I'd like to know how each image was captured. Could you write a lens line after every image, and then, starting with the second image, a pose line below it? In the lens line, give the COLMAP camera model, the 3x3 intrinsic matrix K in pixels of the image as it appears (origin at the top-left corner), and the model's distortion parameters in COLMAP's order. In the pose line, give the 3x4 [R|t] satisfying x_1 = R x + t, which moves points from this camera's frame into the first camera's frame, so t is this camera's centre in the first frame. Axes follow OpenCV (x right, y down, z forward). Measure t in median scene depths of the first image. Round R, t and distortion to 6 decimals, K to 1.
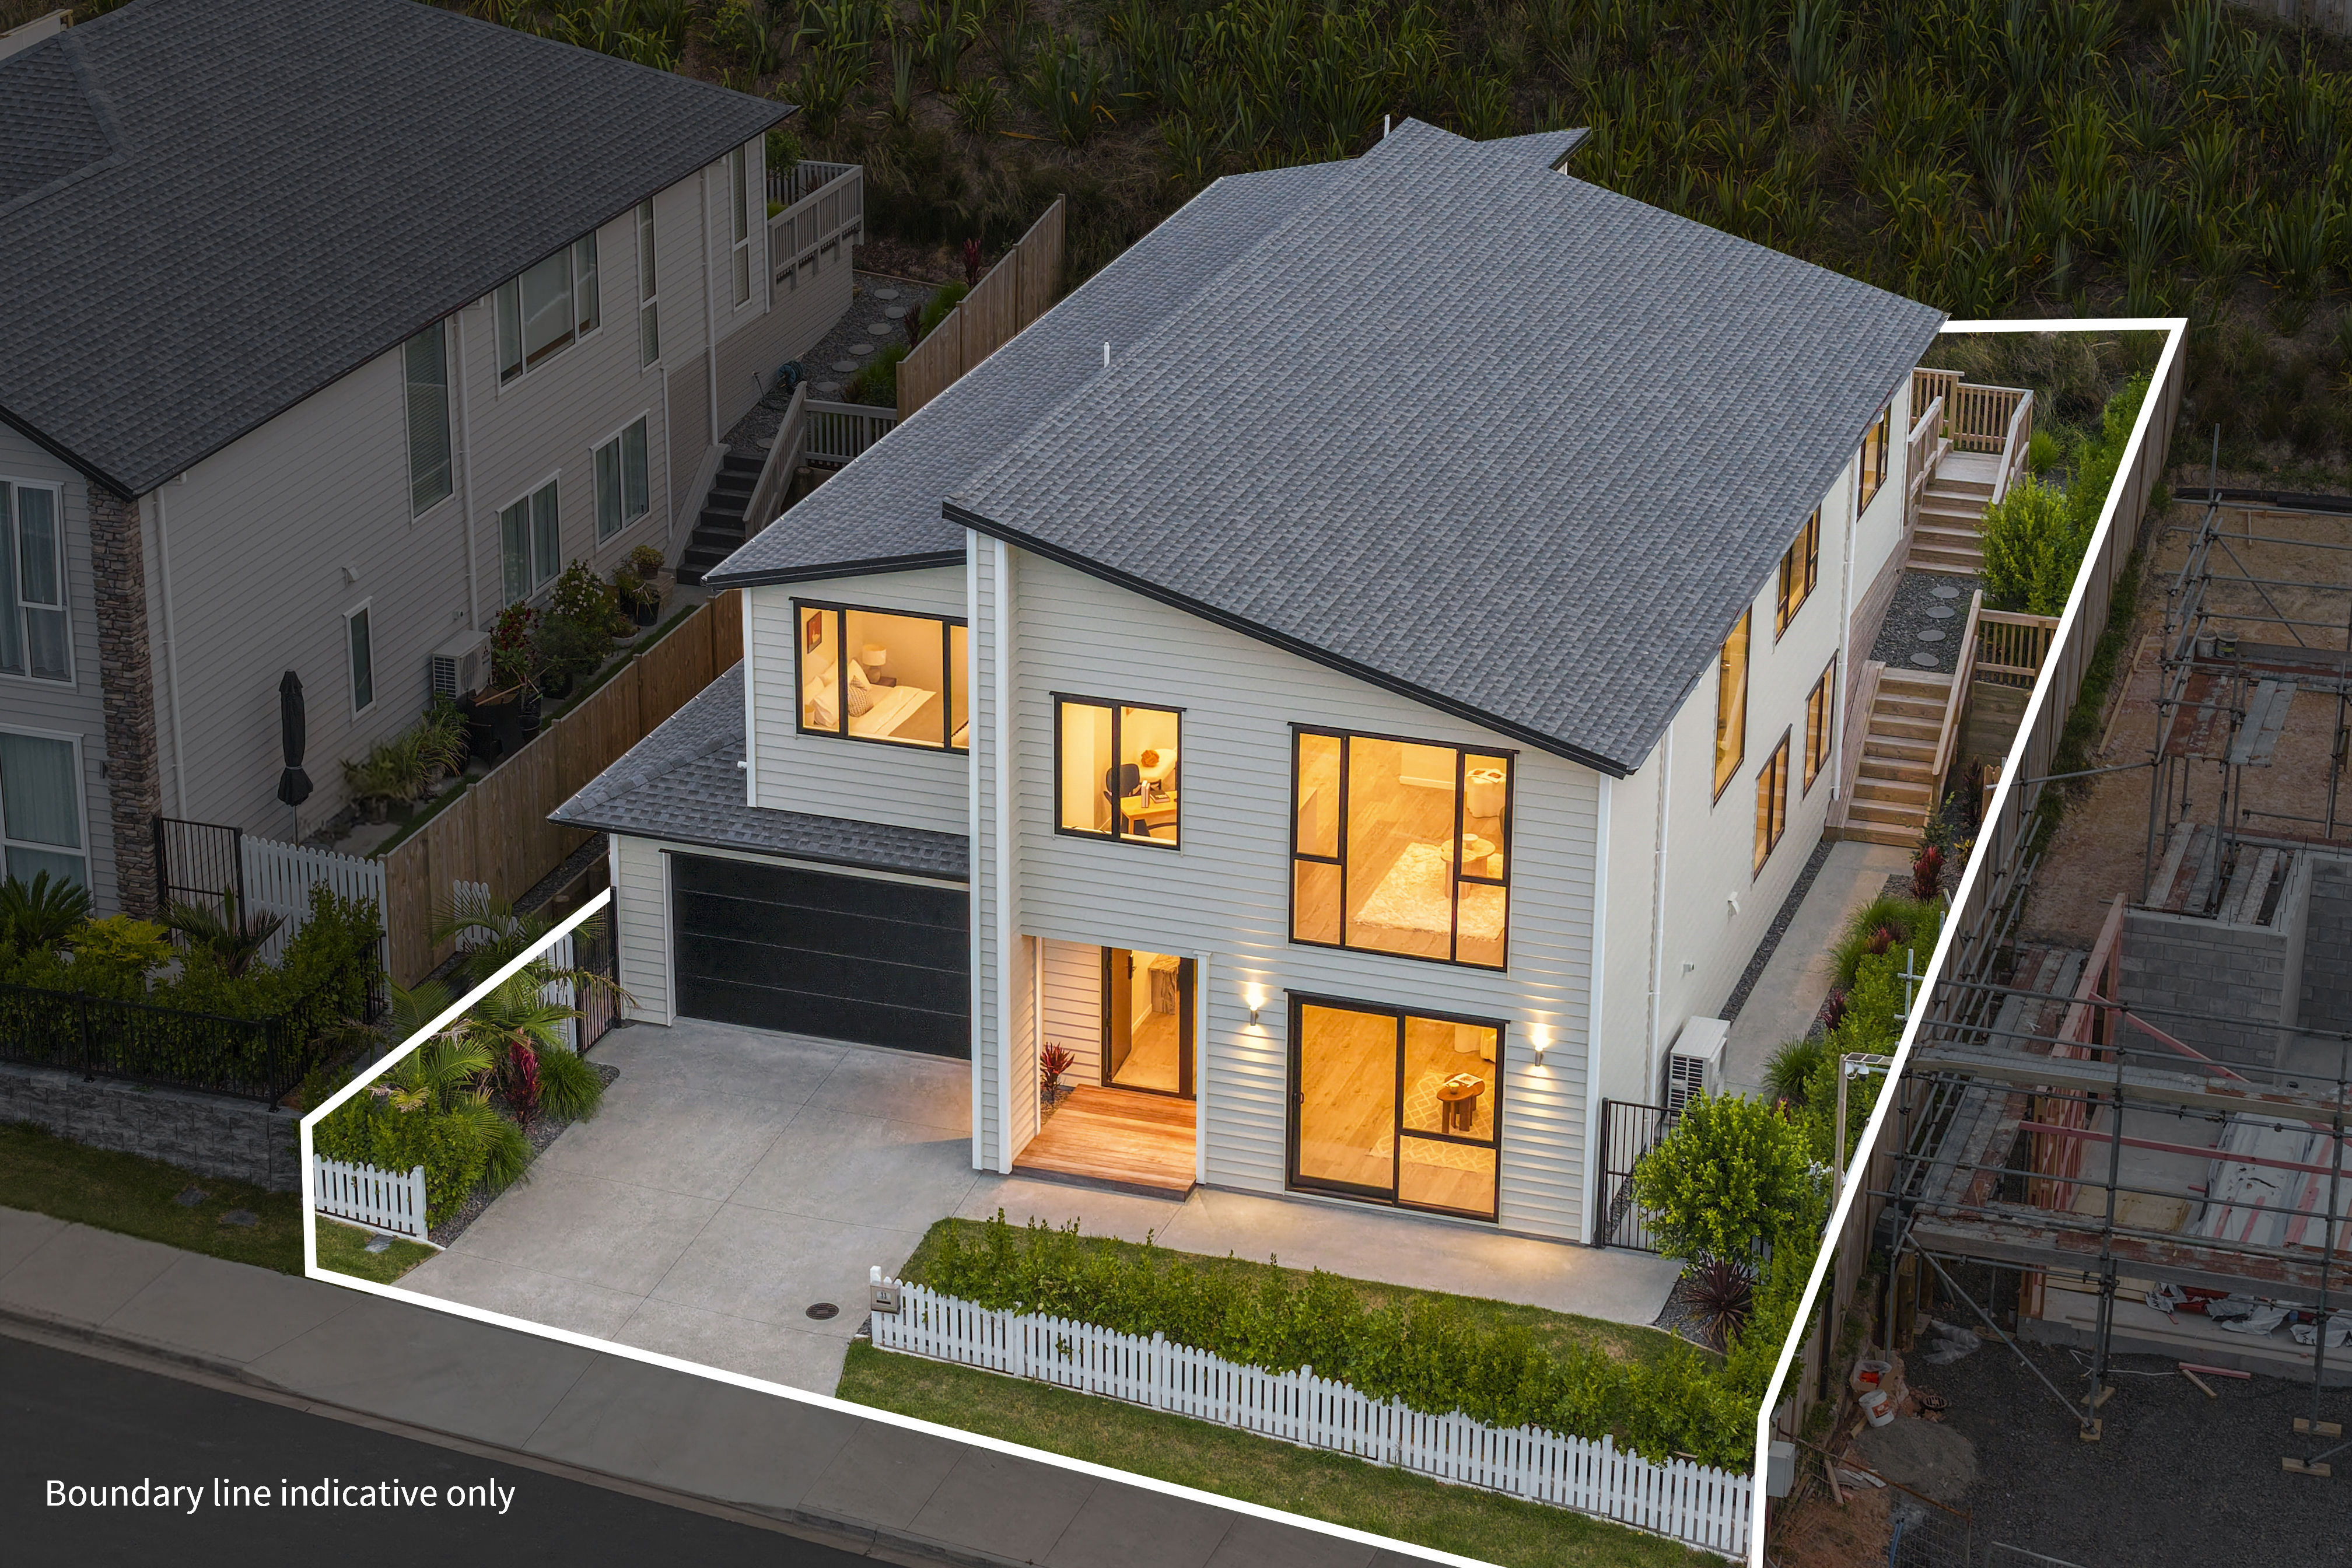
lens RADIAL K [[4835.4, 0, 1172.8], [0, 4835.4, 784.7], [0, 0, 1]] dist [0.012251, 0.000000]
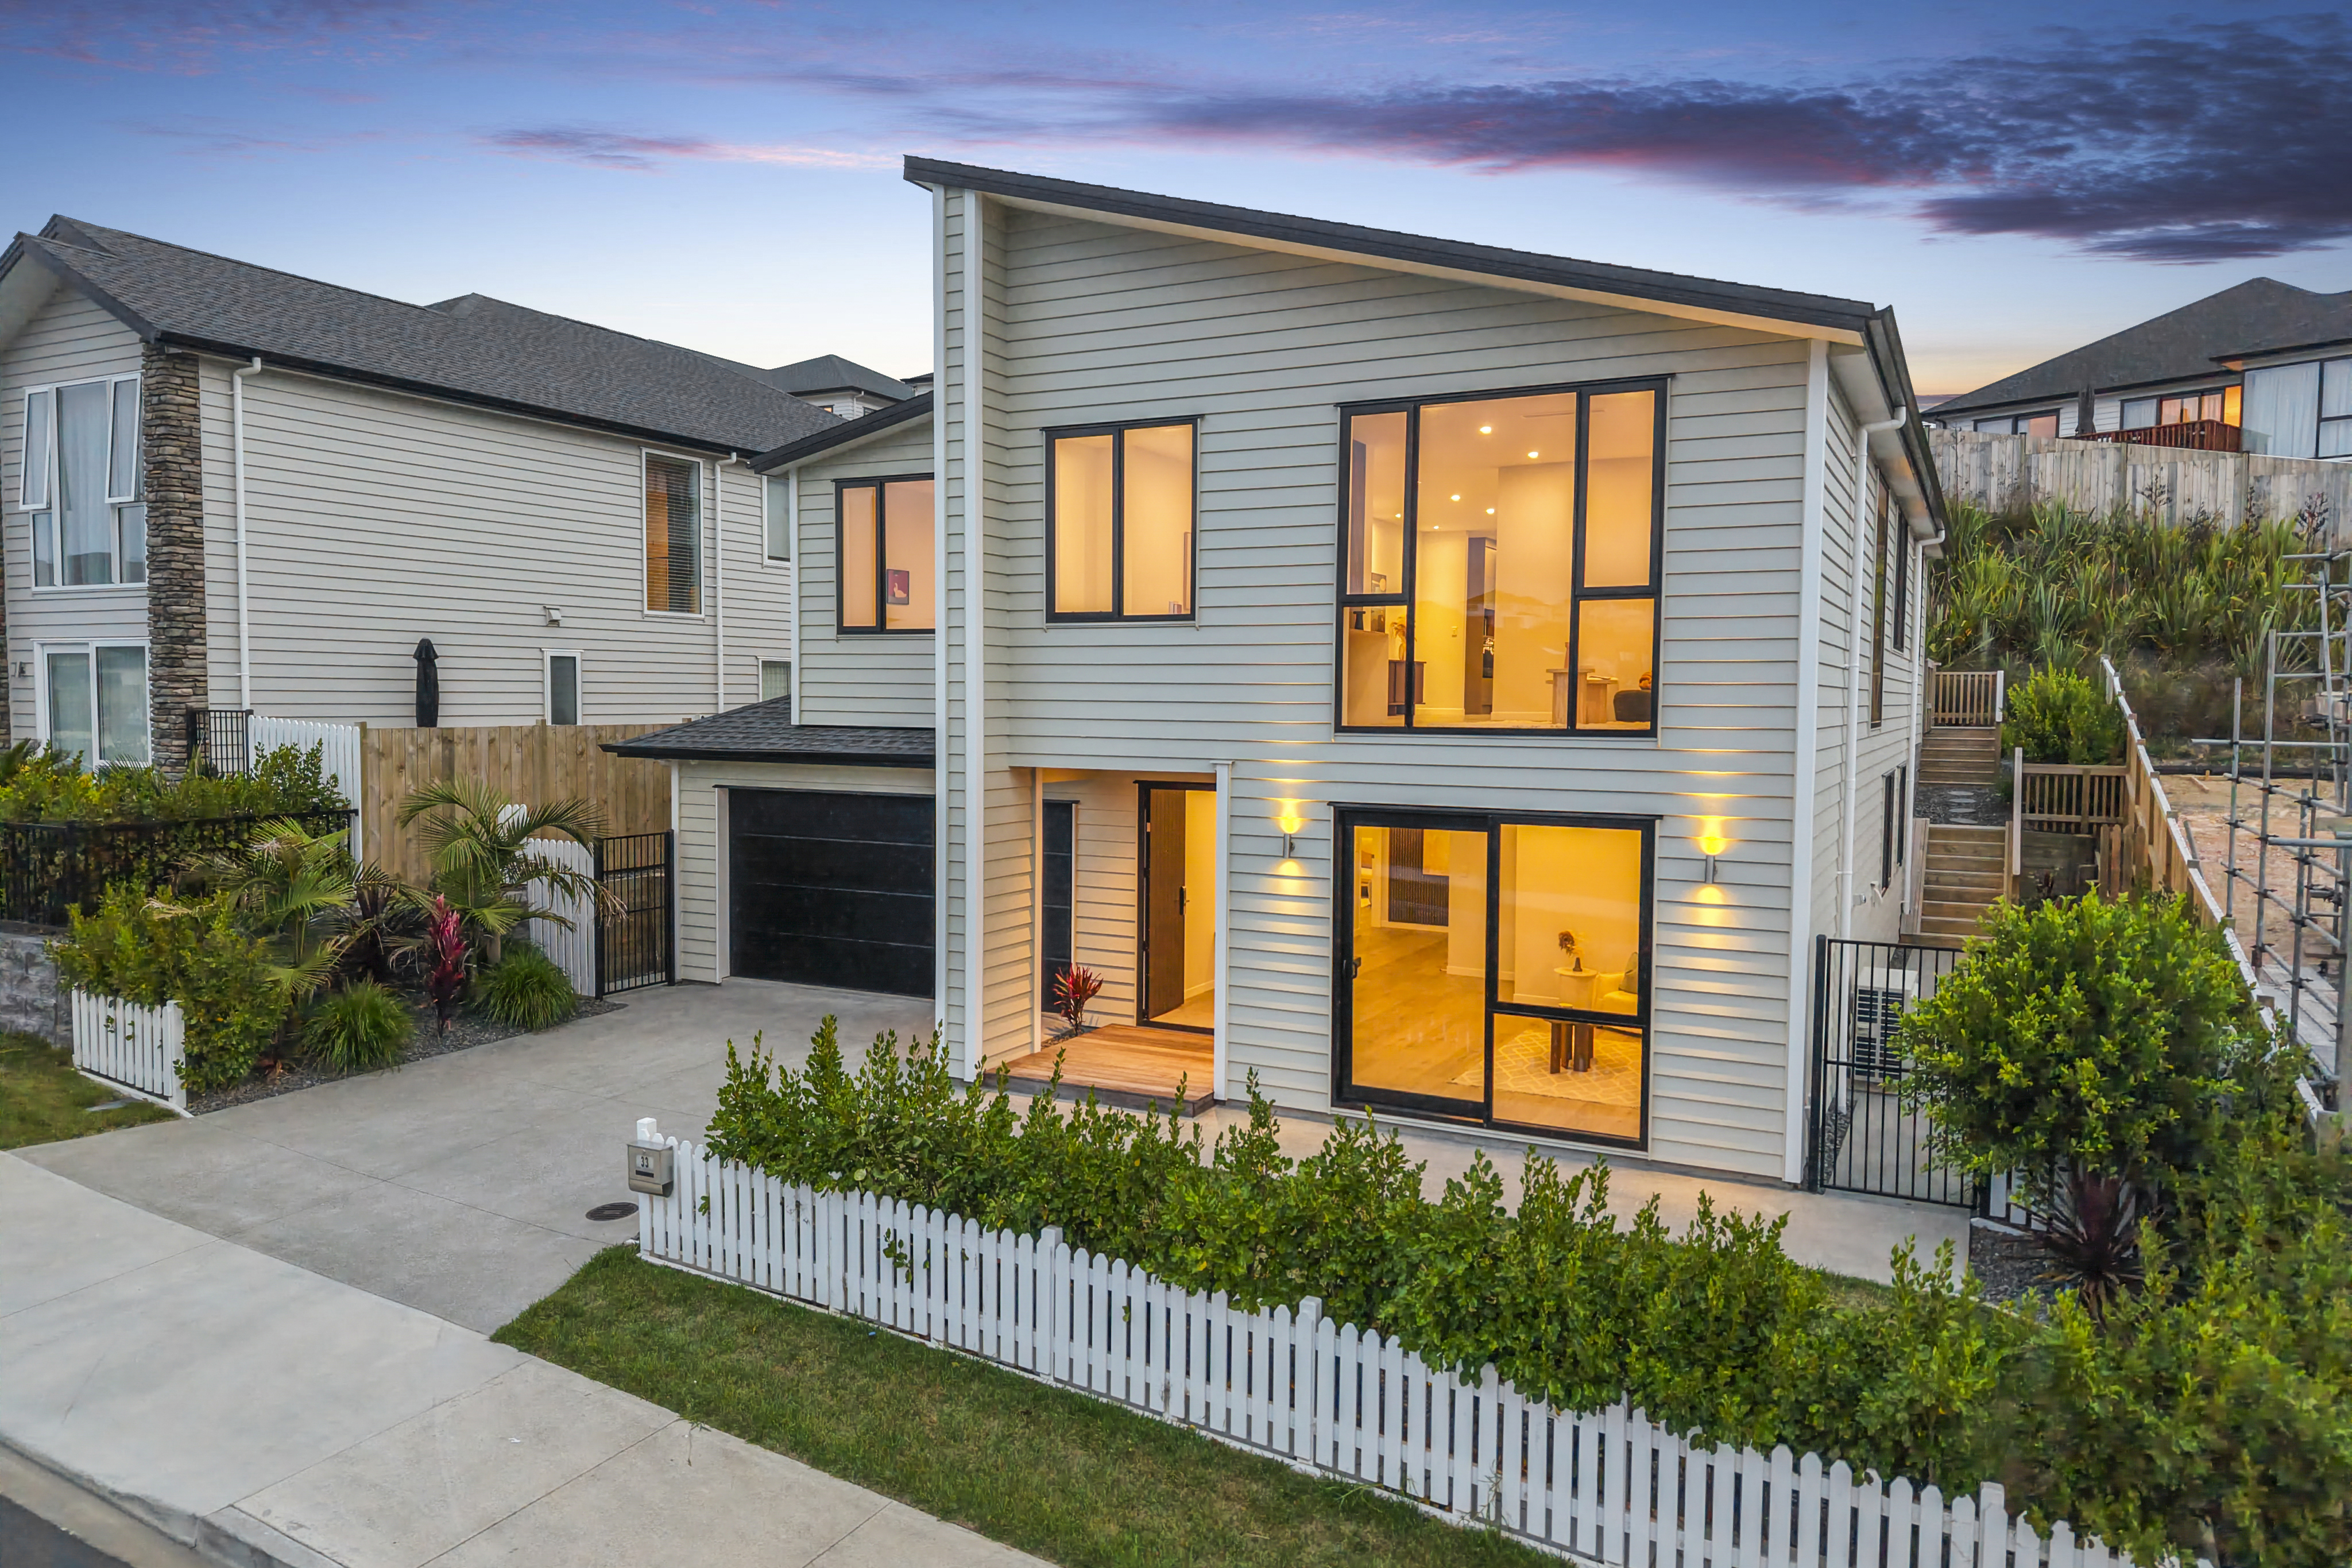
lens RADIAL K [[1560.3, 0, 1183.4], [0, 1560.3, 786.2], [0, 0, 1]] dist [0.023174, -0.016872]
pose [[0.988599, 0.010766, -0.150188, 0.037036], [-0.057708, 0.948370, -0.311874, 0.116318], [0.139076, 0.316985, 0.938178, 0.791483]]
